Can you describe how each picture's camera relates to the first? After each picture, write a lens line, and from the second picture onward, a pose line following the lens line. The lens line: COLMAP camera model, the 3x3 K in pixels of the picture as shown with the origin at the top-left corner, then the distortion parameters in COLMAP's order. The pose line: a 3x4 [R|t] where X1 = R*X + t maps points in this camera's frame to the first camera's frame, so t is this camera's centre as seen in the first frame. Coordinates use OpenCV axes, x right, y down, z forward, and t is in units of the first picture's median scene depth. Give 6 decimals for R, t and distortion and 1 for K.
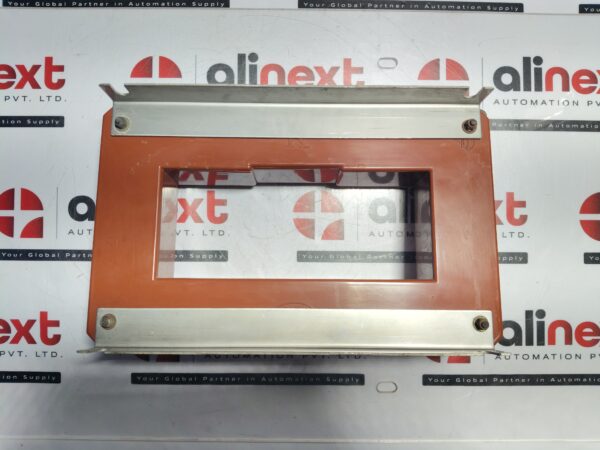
lens RADIAL K [[466.4, 0, 293.2], [0, 466.4, 233.1], [0, 0, 1]] dist [0.003604, -0.046519]
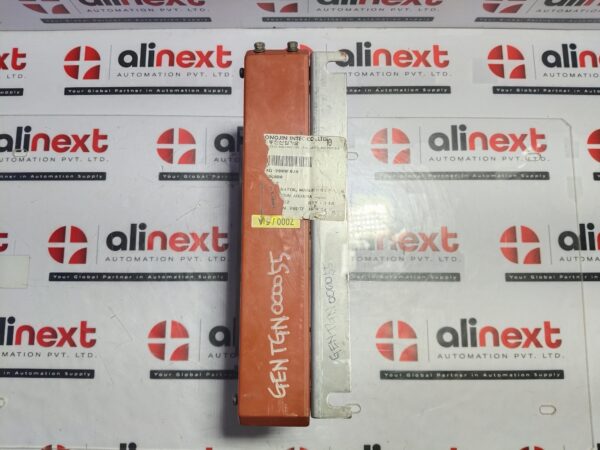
lens RADIAL K [[466.4, 0, 301.3], [0, 466.4, 228.7], [0, 0, 1]] dist [0.003604, -0.046519]
pose [[0.999938, -0.006387, -0.009100, 0.077953], [0.005287, 0.993221, -0.116123, 0.067713], [0.009780, 0.116068, 0.993193, -0.302187]]
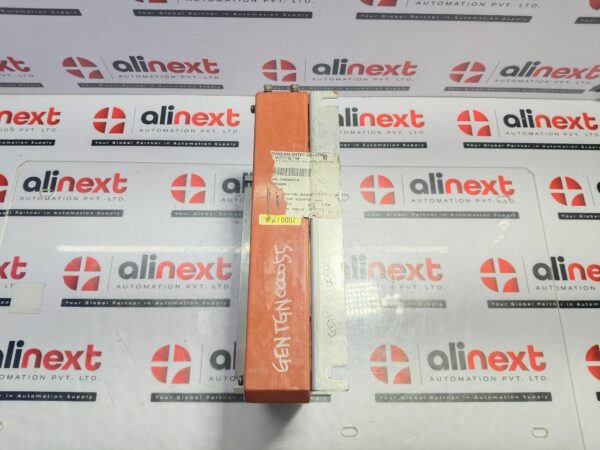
lens RADIAL K [[466.4, 0, 301.1], [0, 466.4, 226.8], [0, 0, 1]] dist [0.003604, -0.046519]
pose [[0.999927, -0.003266, 0.011626, 0.056601], [0.007011, 0.940883, -0.338660, 0.306975], [-0.009832, 0.338717, 0.940837, -0.385519]]
